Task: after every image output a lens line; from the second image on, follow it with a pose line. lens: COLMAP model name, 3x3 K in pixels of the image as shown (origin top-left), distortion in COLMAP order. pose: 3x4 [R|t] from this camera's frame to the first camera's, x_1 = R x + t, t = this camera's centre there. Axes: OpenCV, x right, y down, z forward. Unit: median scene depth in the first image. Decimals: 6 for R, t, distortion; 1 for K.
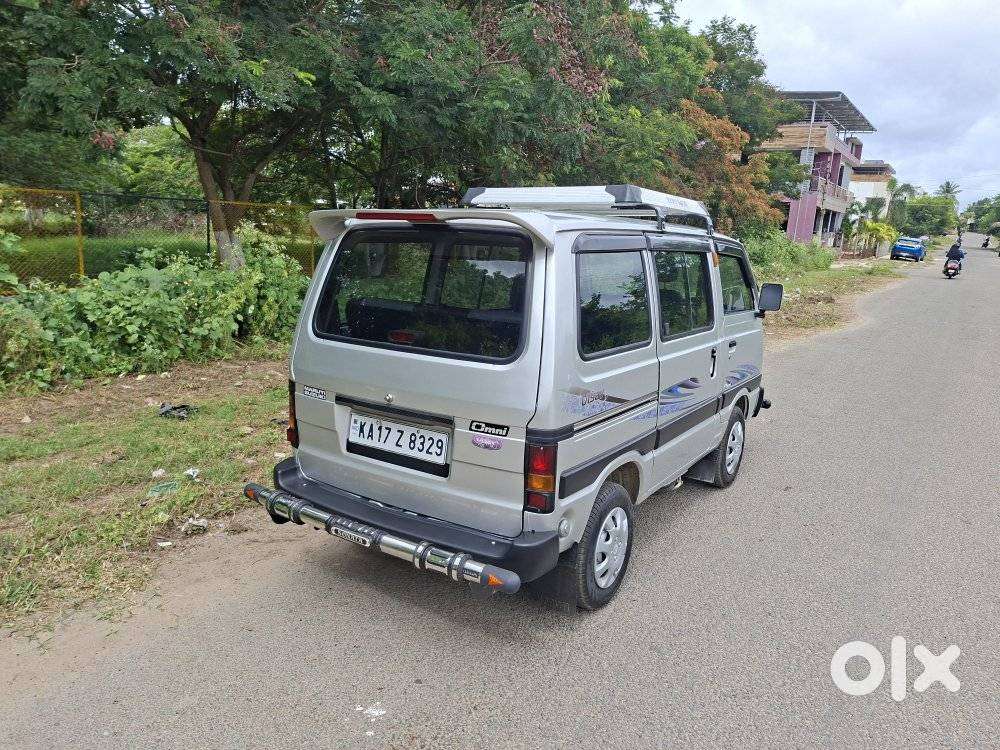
lens RADIAL K [[709.7, 0, 482.6], [0, 709.7, 362.0], [0, 0, 1]] dist [0.058032, -0.051077]
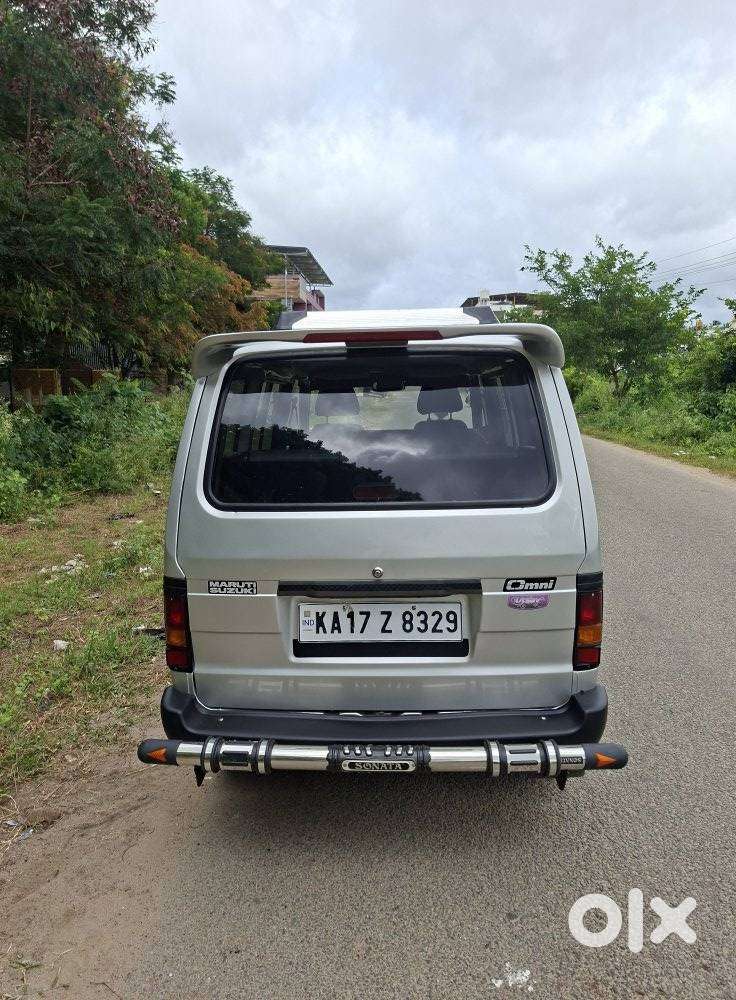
lens RADIAL K [[704.5, 0, 370.5], [0, 704.5, 501.5], [0, 0, 1]] dist [0.083809, -0.100929]
pose [[0.850501, -0.132805, 0.508931, -0.498314], [0.138123, 0.990033, 0.027524, -0.045851], [-0.507514, 0.046886, 0.860367, 0.331567]]
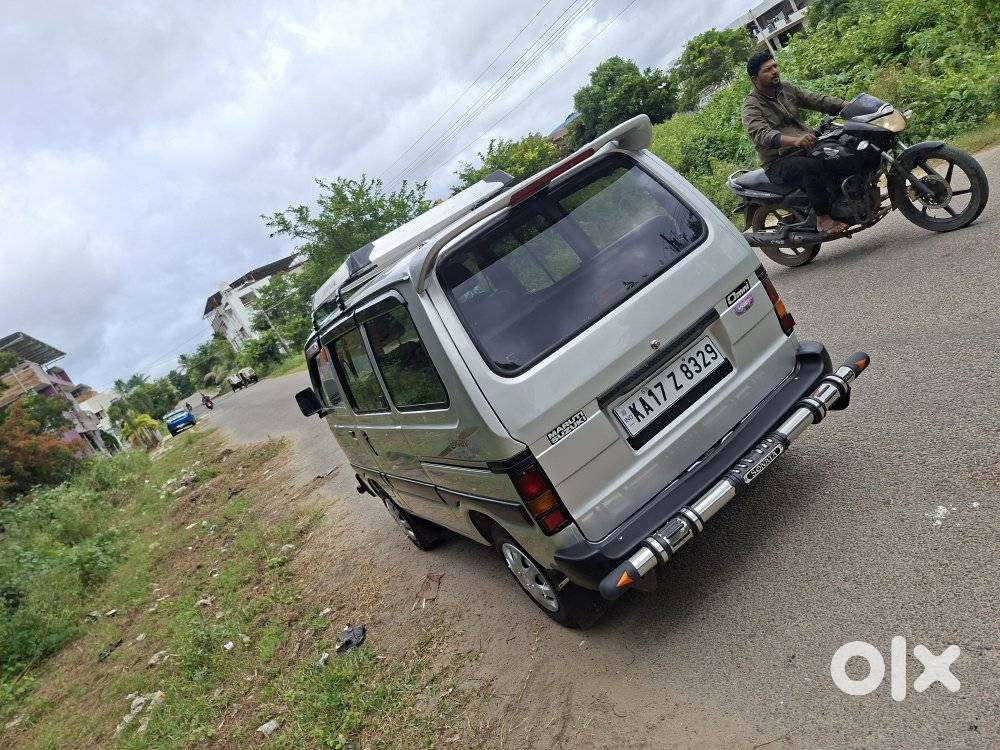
lens RADIAL K [[726.9, 0, 495.6], [0, 726.9, 356.6], [0, 0, 1]] dist [0.006599, 0.000513]
pose [[0.390874, -0.405382, 0.826367, -0.953777], [0.648777, 0.758192, 0.065064, -0.125705], [-0.652921, 0.510696, 0.559360, 0.598453]]
